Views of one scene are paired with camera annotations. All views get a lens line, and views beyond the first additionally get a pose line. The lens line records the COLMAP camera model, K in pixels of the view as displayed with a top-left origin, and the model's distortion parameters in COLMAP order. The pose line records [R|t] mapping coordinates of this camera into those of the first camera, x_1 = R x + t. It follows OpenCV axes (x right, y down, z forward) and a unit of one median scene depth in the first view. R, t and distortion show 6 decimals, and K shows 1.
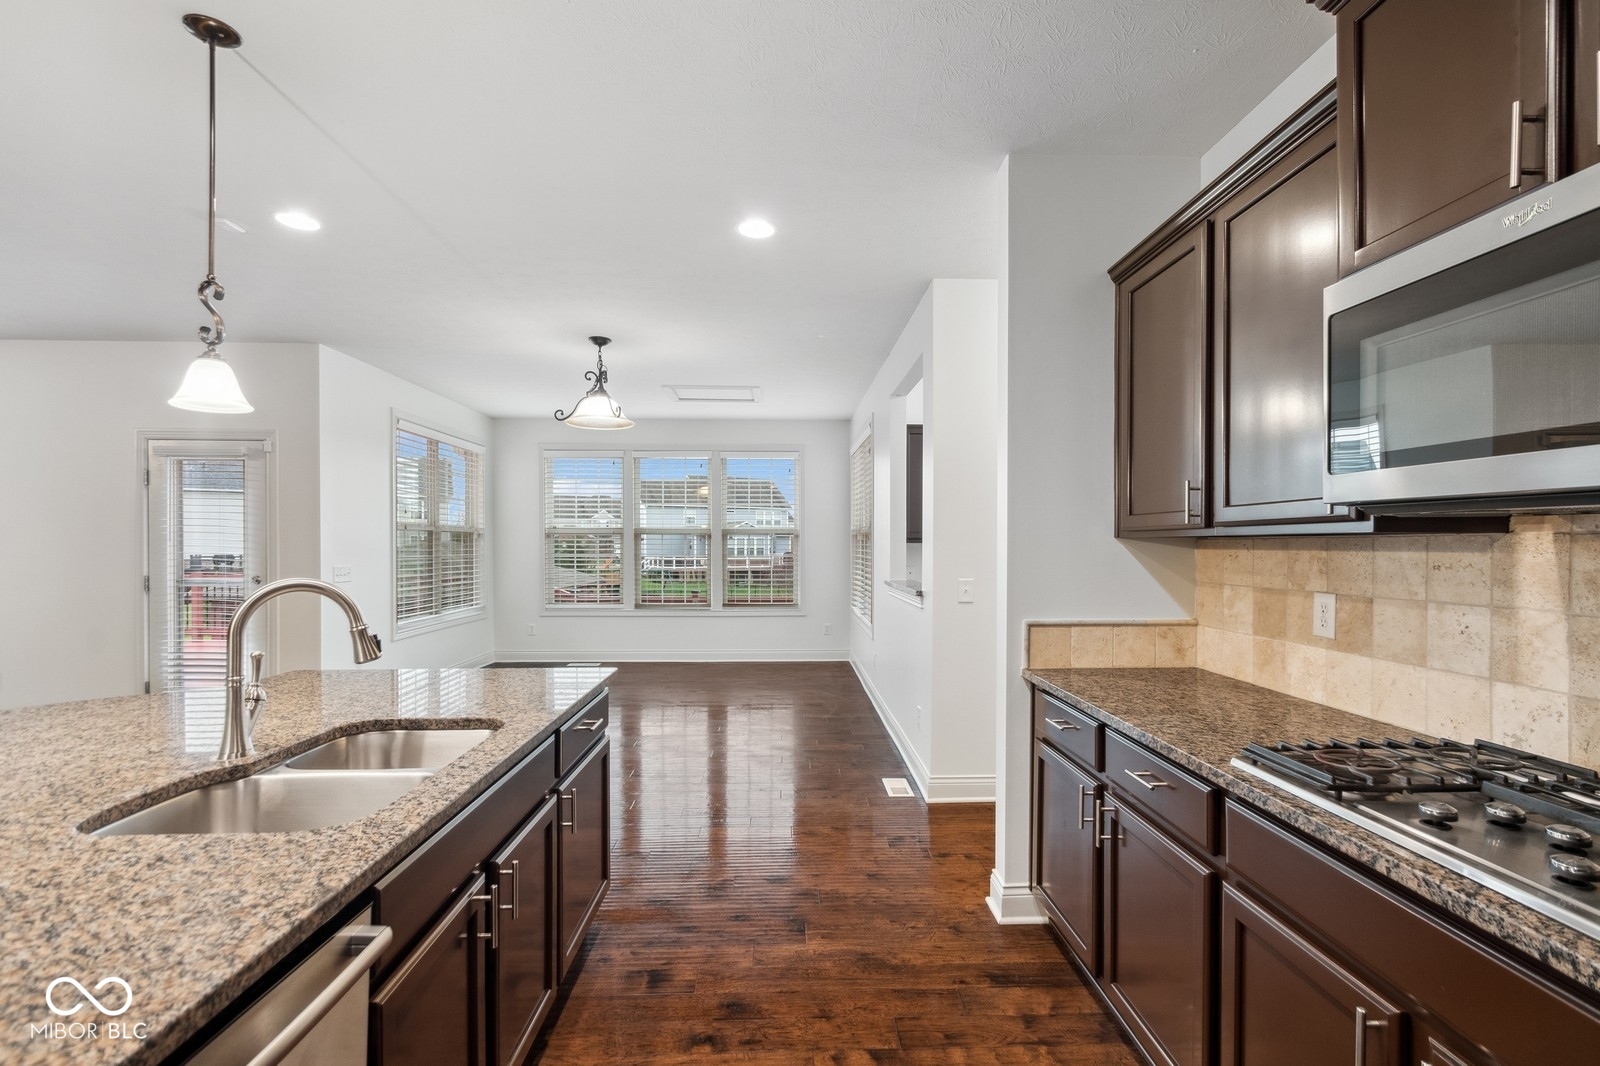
lens RADIAL K [[831.6, 0, 802.2], [0, 831.6, 541.1], [0, 0, 1]] dist [-0.007476, -0.000703]
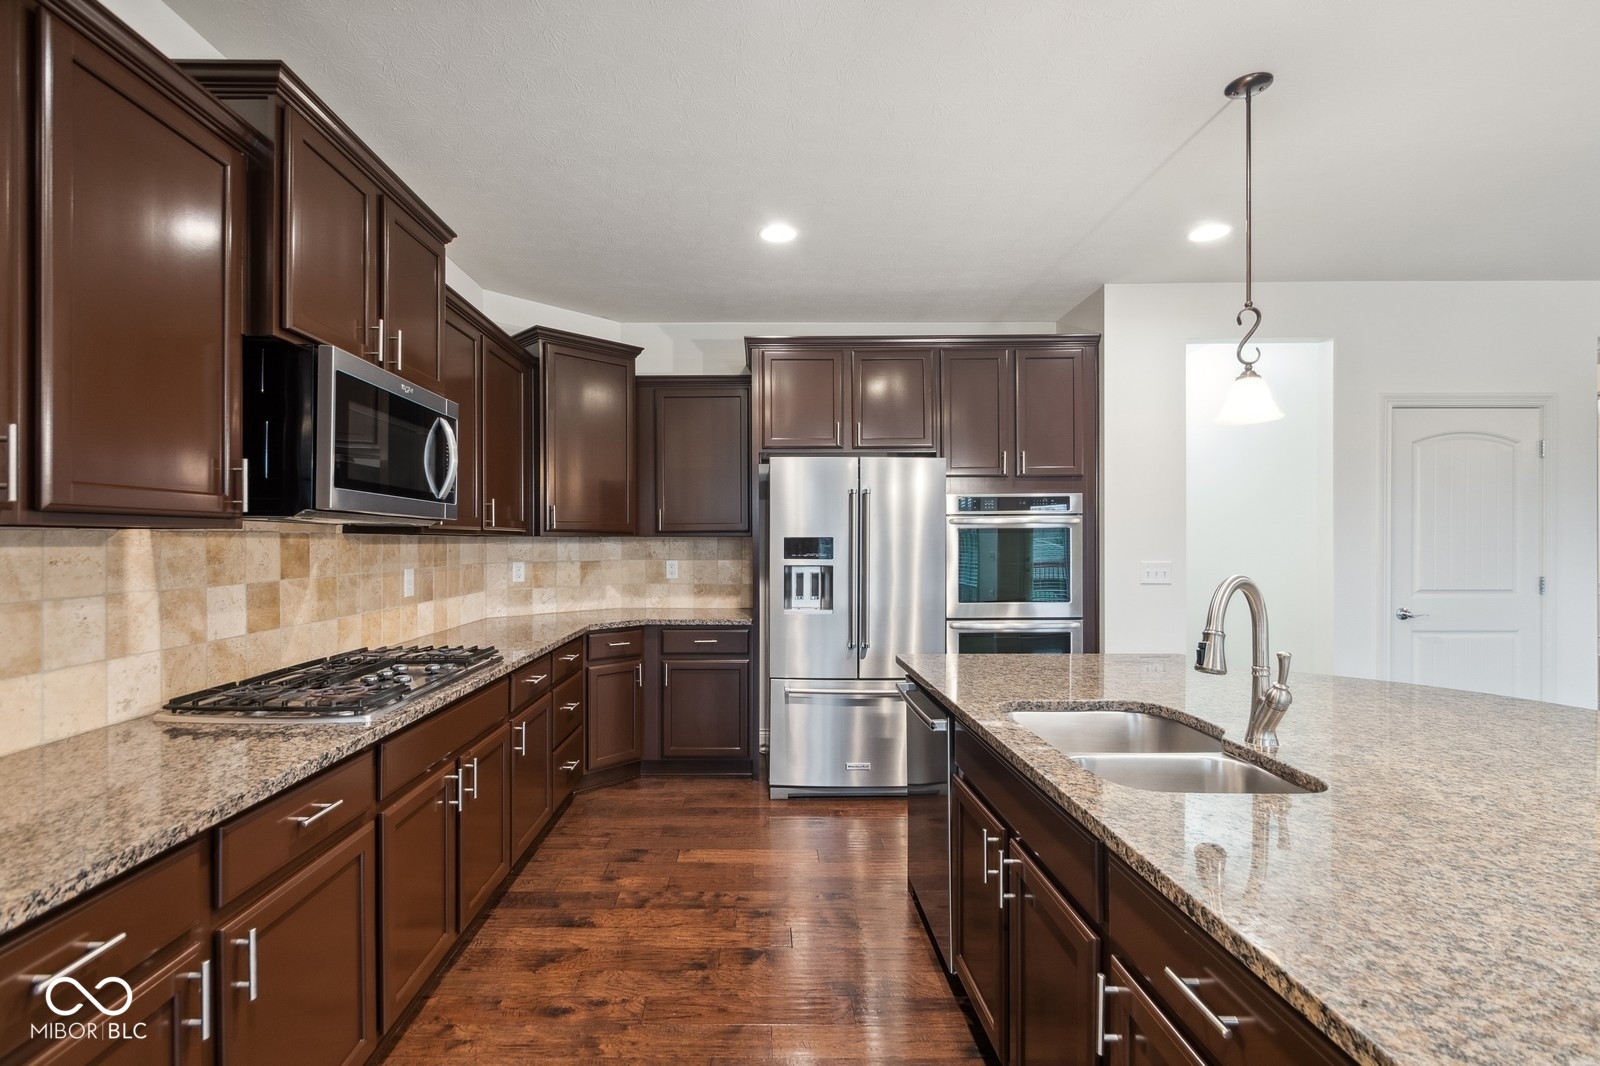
lens RADIAL K [[831.6, 0, 795.5], [0, 831.6, 543.2], [0, 0, 1]] dist [-0.007476, -0.000703]
pose [[-0.999795, -0.001929, -0.020147, -0.070549], [-0.001936, 0.999998, 0.000336, 0.006902], [0.020146, 0.000375, -0.999797, 2.020569]]
